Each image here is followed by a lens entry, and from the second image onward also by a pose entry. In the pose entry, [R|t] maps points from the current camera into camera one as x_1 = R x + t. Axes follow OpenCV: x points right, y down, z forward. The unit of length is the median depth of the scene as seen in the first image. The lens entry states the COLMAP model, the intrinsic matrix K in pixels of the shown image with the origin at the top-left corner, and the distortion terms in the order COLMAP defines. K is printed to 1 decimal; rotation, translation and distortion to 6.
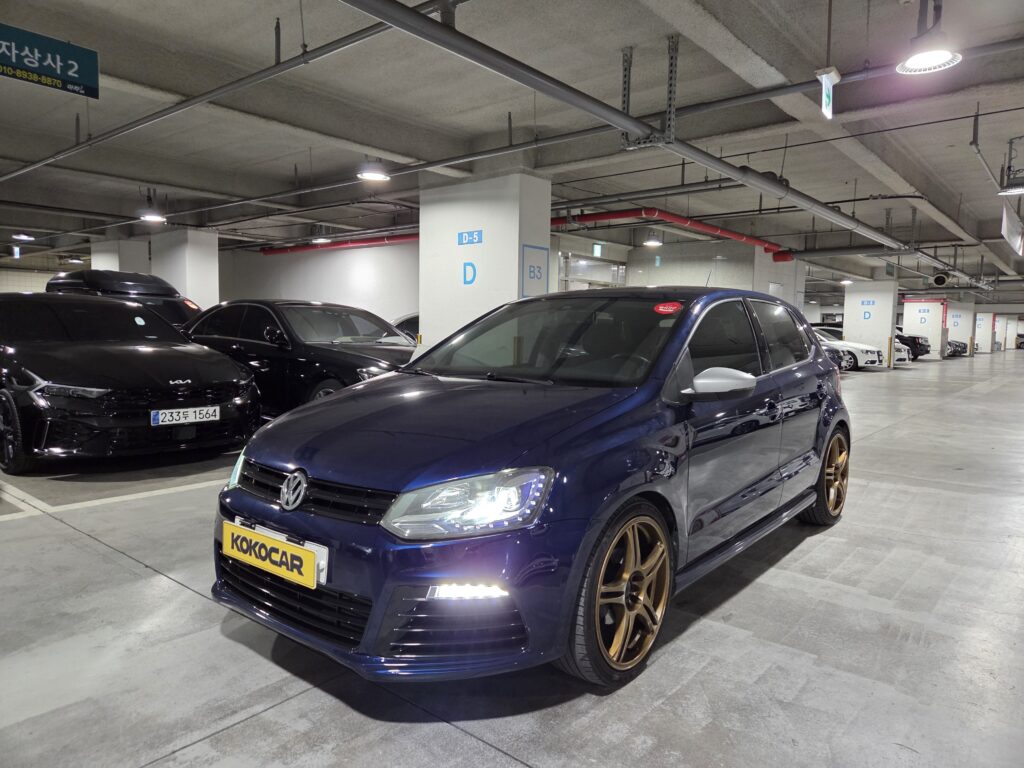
lens RADIAL K [[682.8, 0, 516.7], [0, 682.8, 377.3], [0, 0, 1]] dist [0.077675, -0.067161]
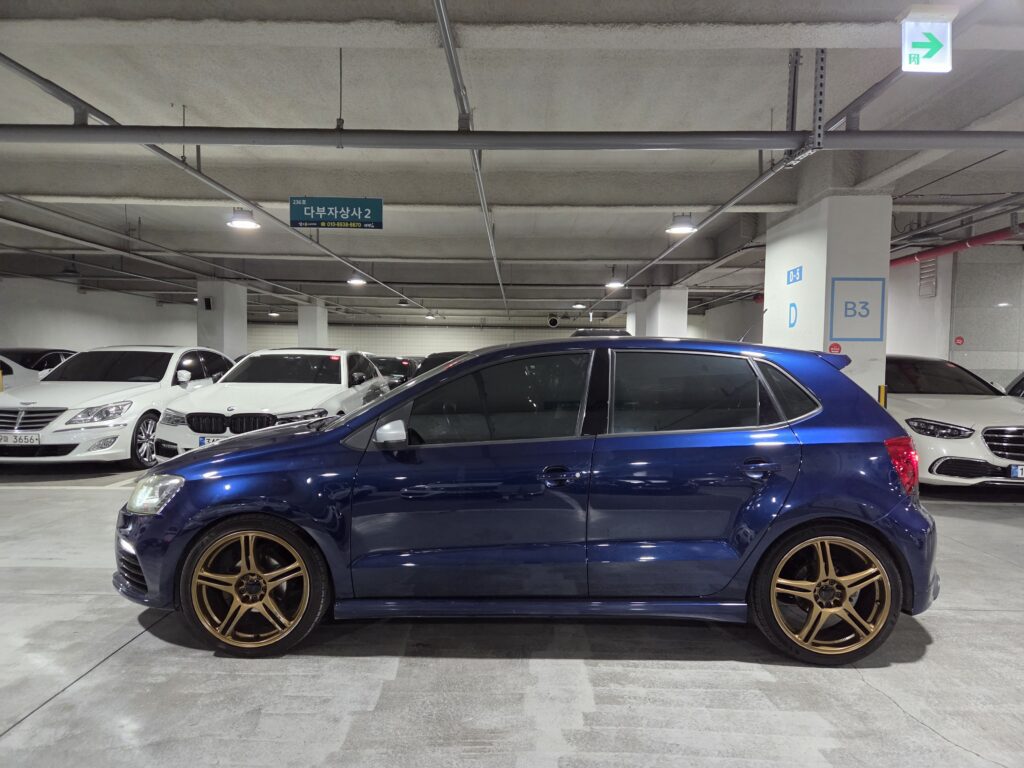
lens RADIAL K [[682.8, 0, 510.9], [0, 682.8, 387.6], [0, 0, 1]] dist [0.077675, -0.067161]
pose [[0.624145, 0.019770, -0.781058, 1.118941], [-0.057431, 0.998136, -0.020629, -0.047743], [0.779195, 0.057732, 0.624117, 0.422785]]
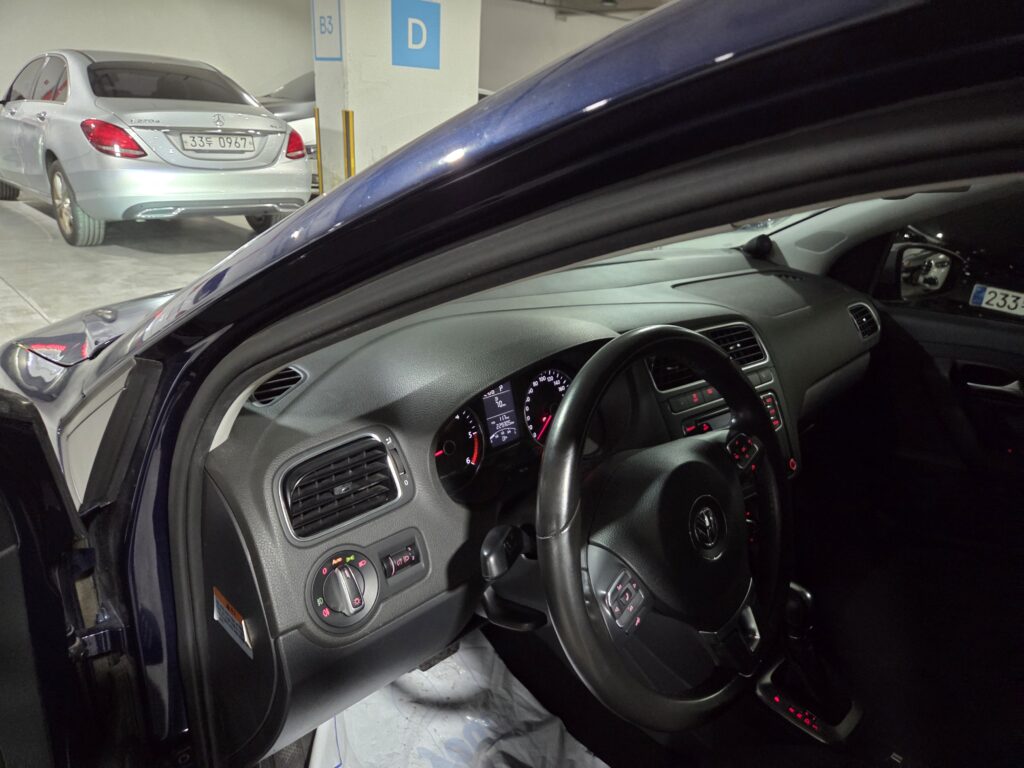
lens RADIAL K [[682.8, 0, 513.4], [0, 682.8, 390.6], [0, 0, 1]] dist [0.077675, -0.067161]
pose [[-0.112732, 0.360865, -0.925780, 0.373728], [-0.128600, 0.918583, 0.373720, -0.095410], [0.985268, 0.161186, -0.057147, 1.019668]]
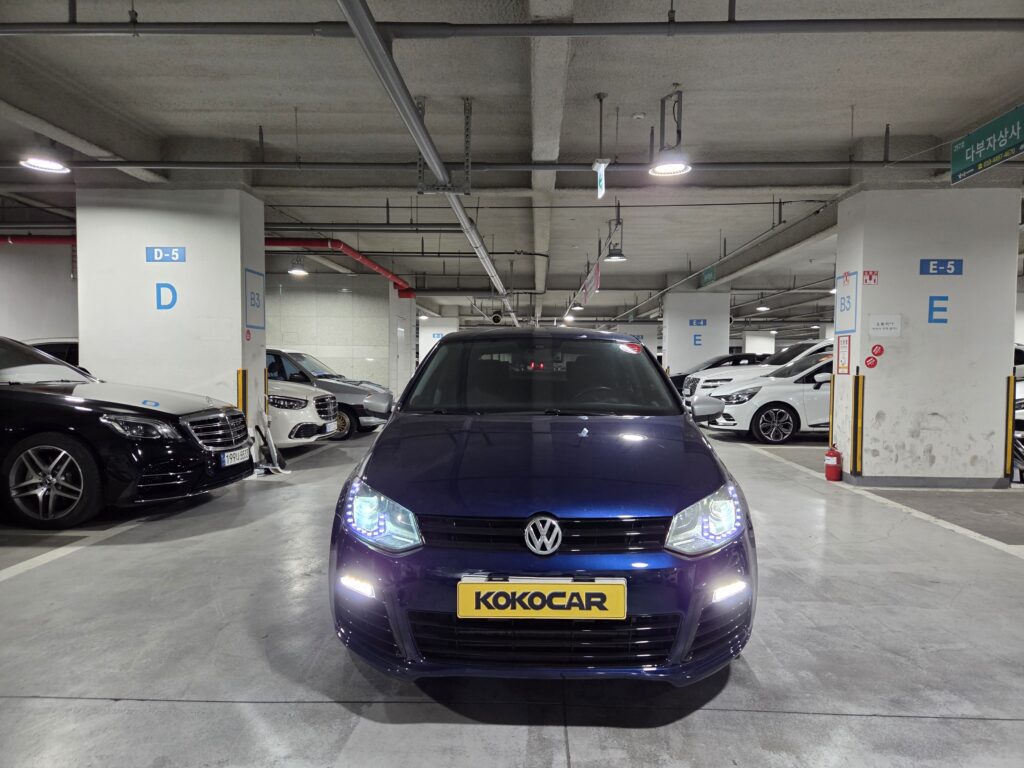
lens RADIAL K [[682.8, 0, 518.9], [0, 682.8, 392.0], [0, 0, 1]] dist [0.077675, -0.067161]
pose [[0.788845, -0.034776, 0.613608, -0.700218], [0.046629, 0.998907, -0.003332, -0.029950], [-0.612821, 0.031240, 0.789604, 0.168410]]
